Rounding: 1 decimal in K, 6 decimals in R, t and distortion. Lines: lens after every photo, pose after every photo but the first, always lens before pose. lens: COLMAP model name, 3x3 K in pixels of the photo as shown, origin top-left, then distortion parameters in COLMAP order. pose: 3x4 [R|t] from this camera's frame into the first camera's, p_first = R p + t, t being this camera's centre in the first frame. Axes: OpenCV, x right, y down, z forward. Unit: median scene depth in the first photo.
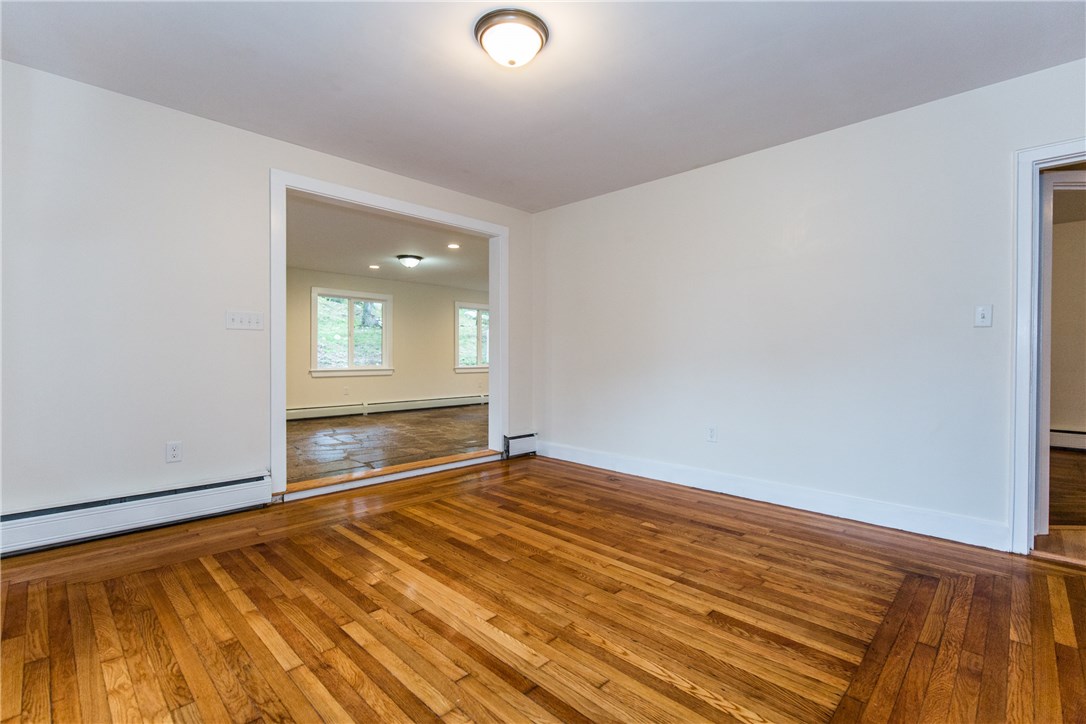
lens RADIAL K [[486.2, 0, 546.8], [0, 486.2, 361.8], [0, 0, 1]] dist [0.008063, -0.000111]
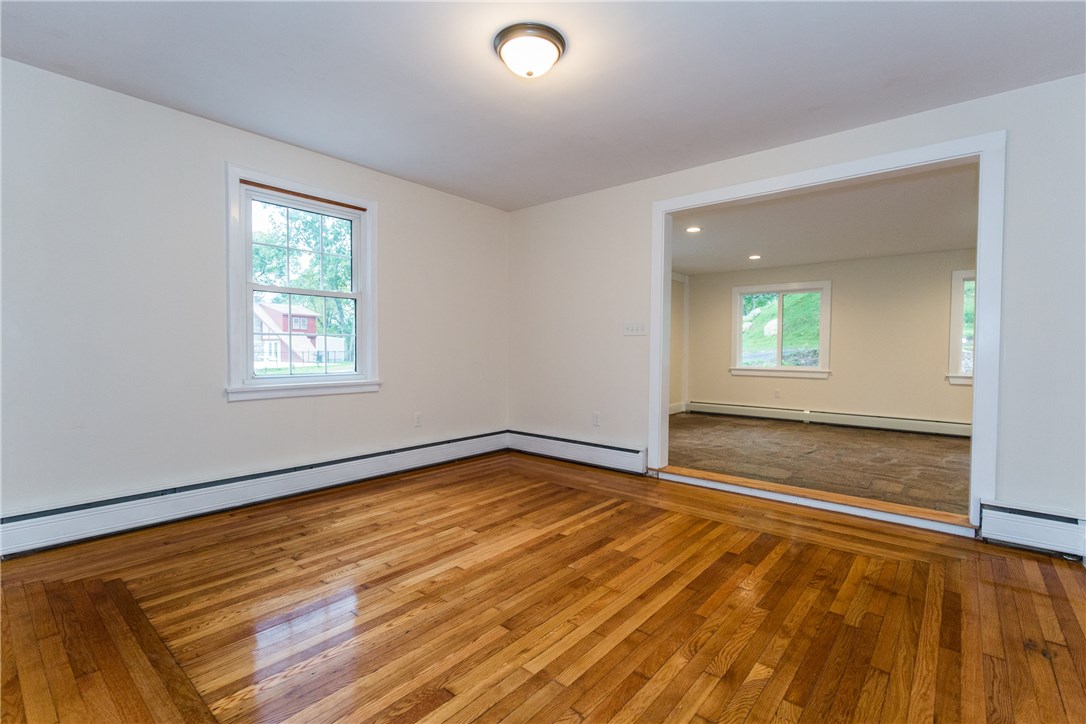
lens RADIAL K [[486.2, 0, 546.8], [0, 486.2, 361.8], [0, 0, 1]] dist [0.008063, -0.000111]
pose [[0.081562, 0.019639, -0.996475, 0.848704], [-0.017136, 0.999686, 0.018299, -0.024919], [0.996521, 0.015583, 0.081873, 0.821268]]
